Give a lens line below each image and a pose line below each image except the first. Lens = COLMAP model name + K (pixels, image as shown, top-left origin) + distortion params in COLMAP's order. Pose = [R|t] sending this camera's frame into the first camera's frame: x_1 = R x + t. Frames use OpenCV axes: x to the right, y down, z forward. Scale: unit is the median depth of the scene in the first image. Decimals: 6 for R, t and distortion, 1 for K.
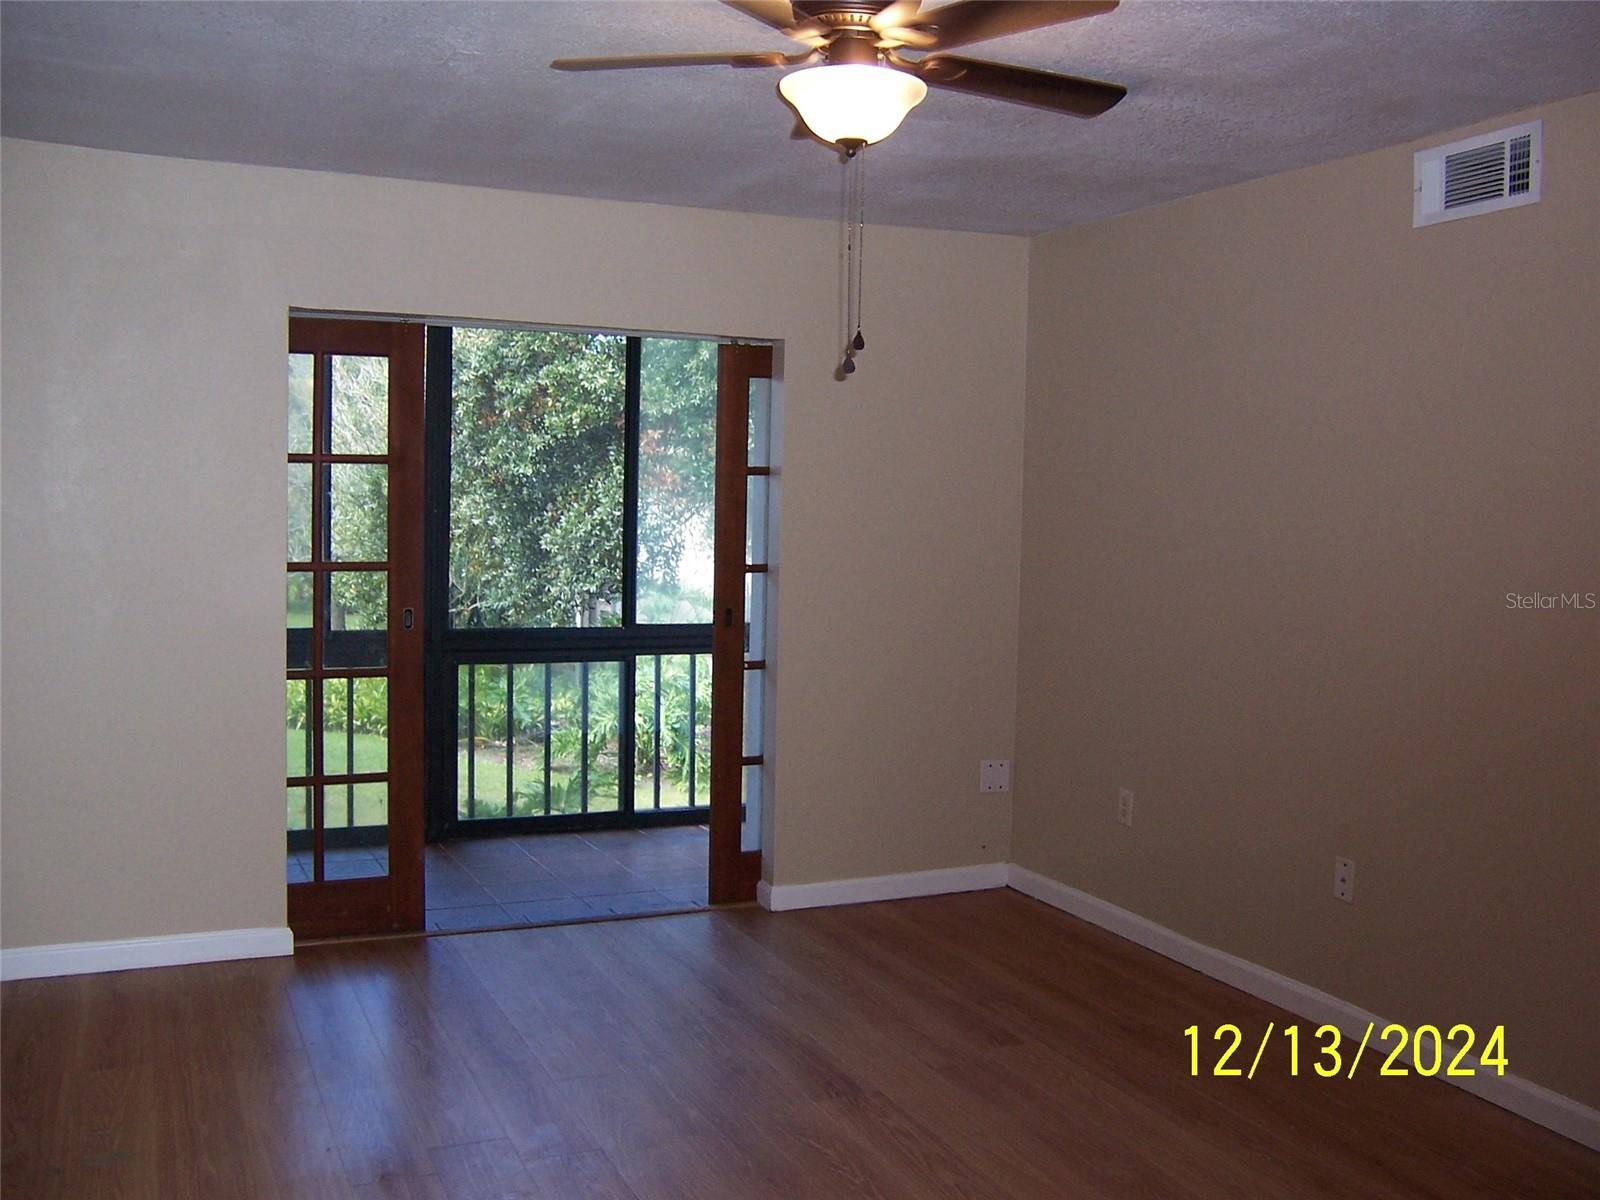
lens RADIAL K [[1554.2, 0, 809.3], [0, 1554.2, 596.4], [0, 0, 1]] dist [-0.146696, 0.180089]
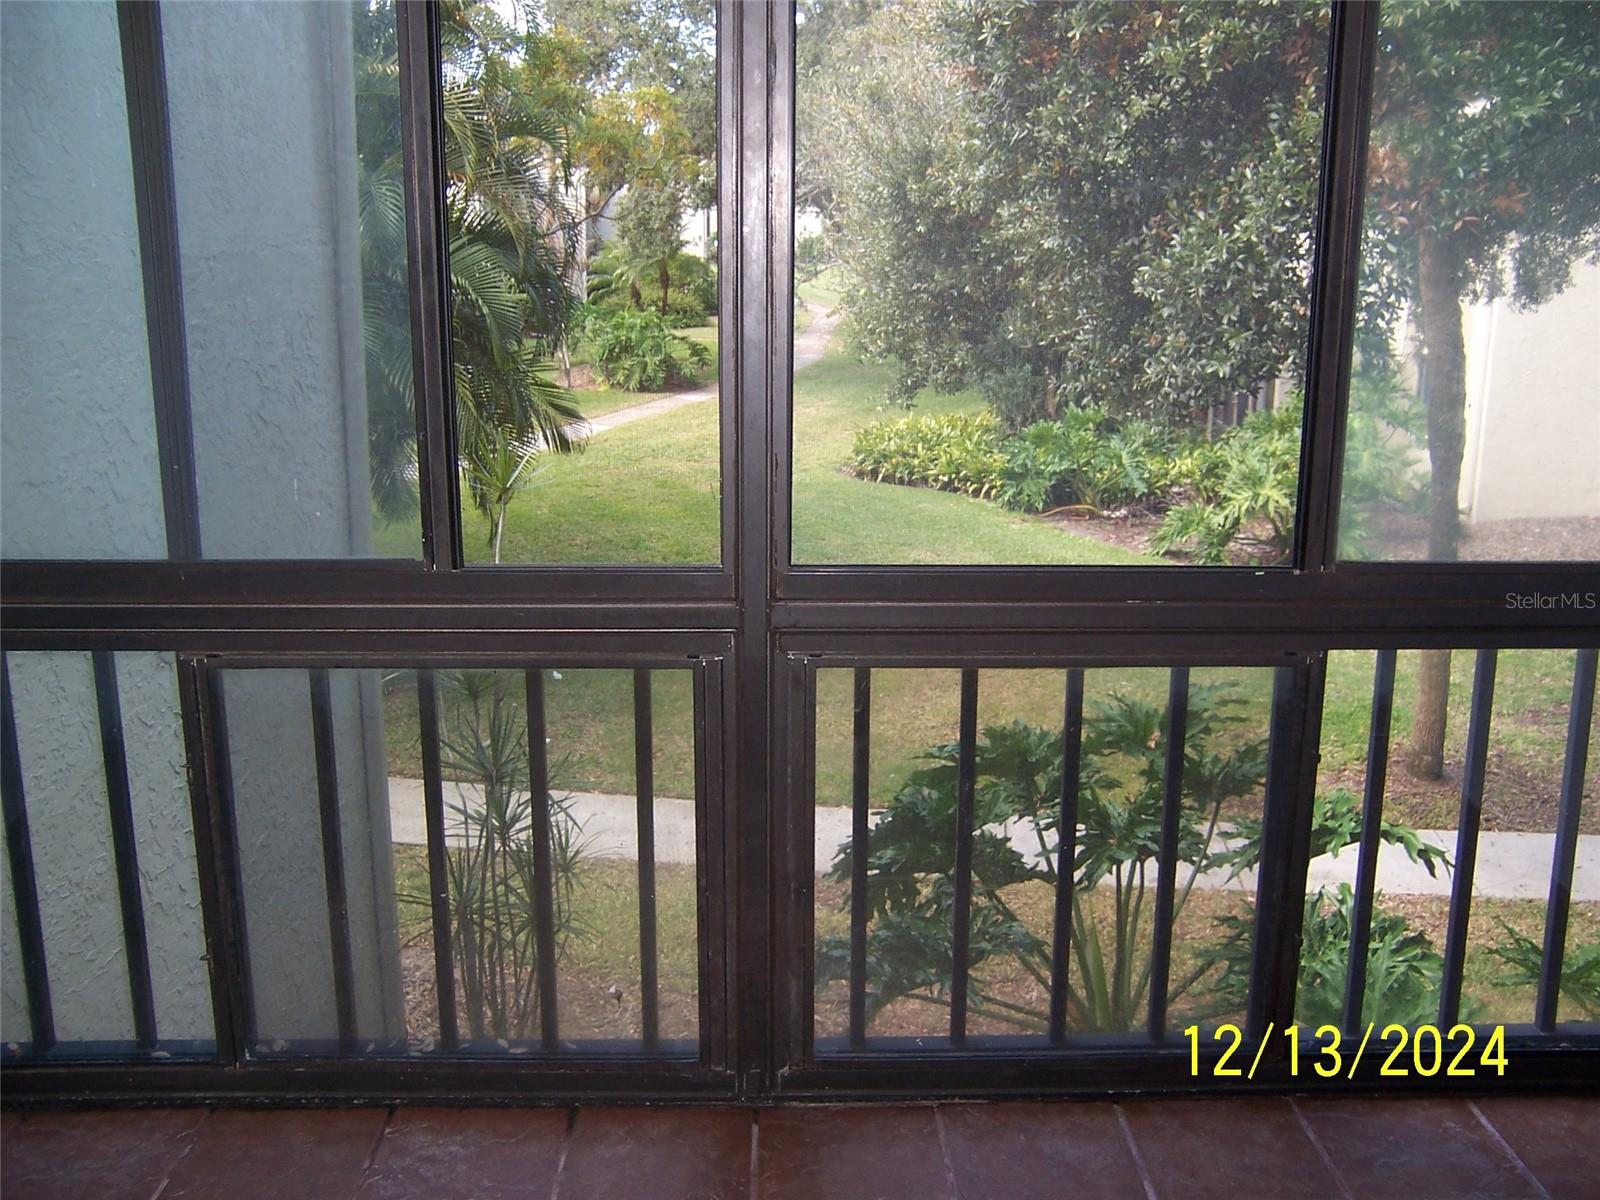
lens RADIAL K [[1549.9, 0, 800.1], [0, 1549.9, 514.0], [0, 0, 1]] dist [-0.047481, 0.002058]
pose [[0.916342, 0.066762, -0.394791, -0.058518], [-0.016954, 0.991586, 0.128333, -0.021517], [0.400037, -0.110904, 0.909764, 0.437045]]
